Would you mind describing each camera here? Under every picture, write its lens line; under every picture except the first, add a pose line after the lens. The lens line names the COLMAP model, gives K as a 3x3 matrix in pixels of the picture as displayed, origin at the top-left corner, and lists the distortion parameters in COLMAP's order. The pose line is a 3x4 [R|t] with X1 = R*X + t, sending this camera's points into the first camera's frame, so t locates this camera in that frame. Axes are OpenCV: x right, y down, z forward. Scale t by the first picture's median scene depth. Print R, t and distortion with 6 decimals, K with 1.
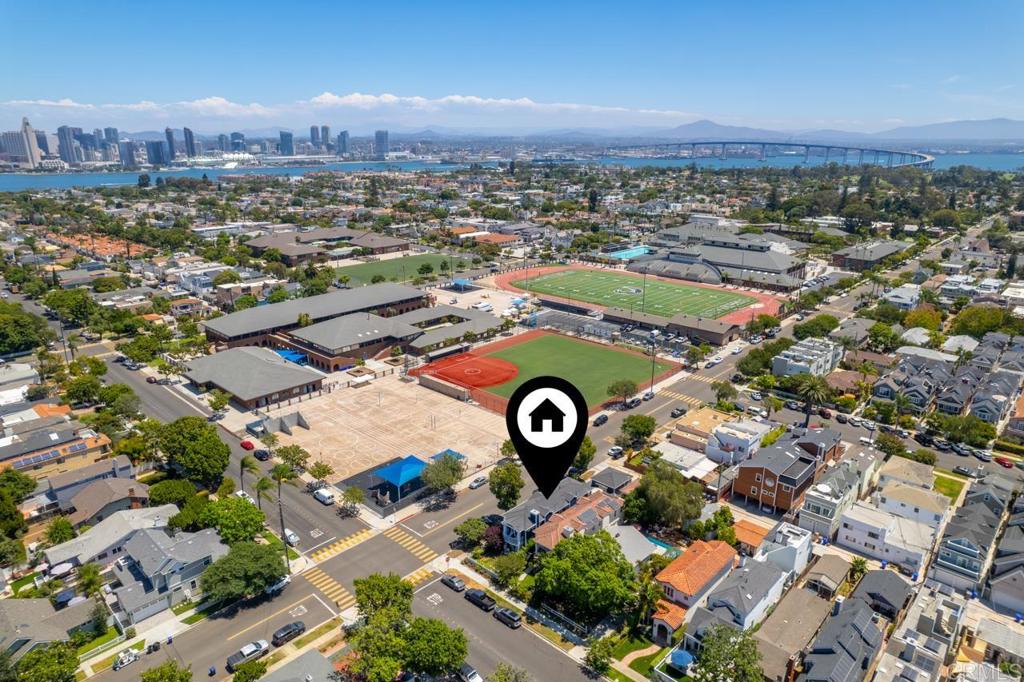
lens RADIAL K [[658.8, 0, 512.0], [0, 658.8, 341.0], [0, 0, 1]] dist [-0.083147, 0.074566]
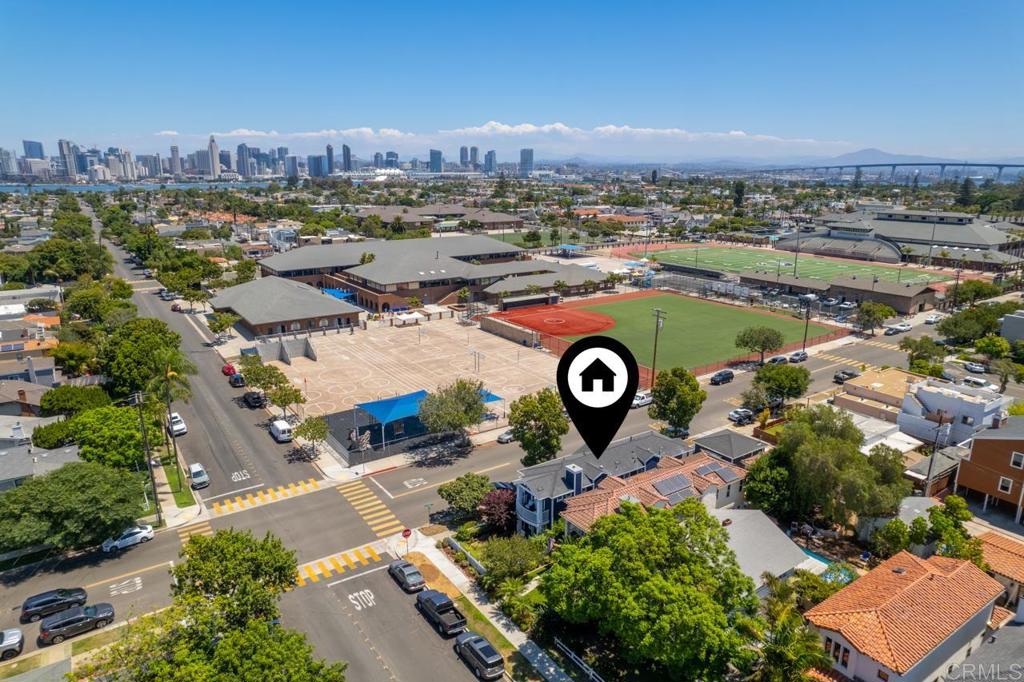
lens RADIAL K [[658.8, 0, 512.0], [0, 658.8, 341.0], [0, 0, 1]] dist [-0.083147, 0.074566]
pose [[0.976677, 0.057728, -0.206809, 0.058006], [-0.065792, 0.997310, -0.032323, 0.112306], [0.204387, 0.045176, 0.977847, 0.286719]]
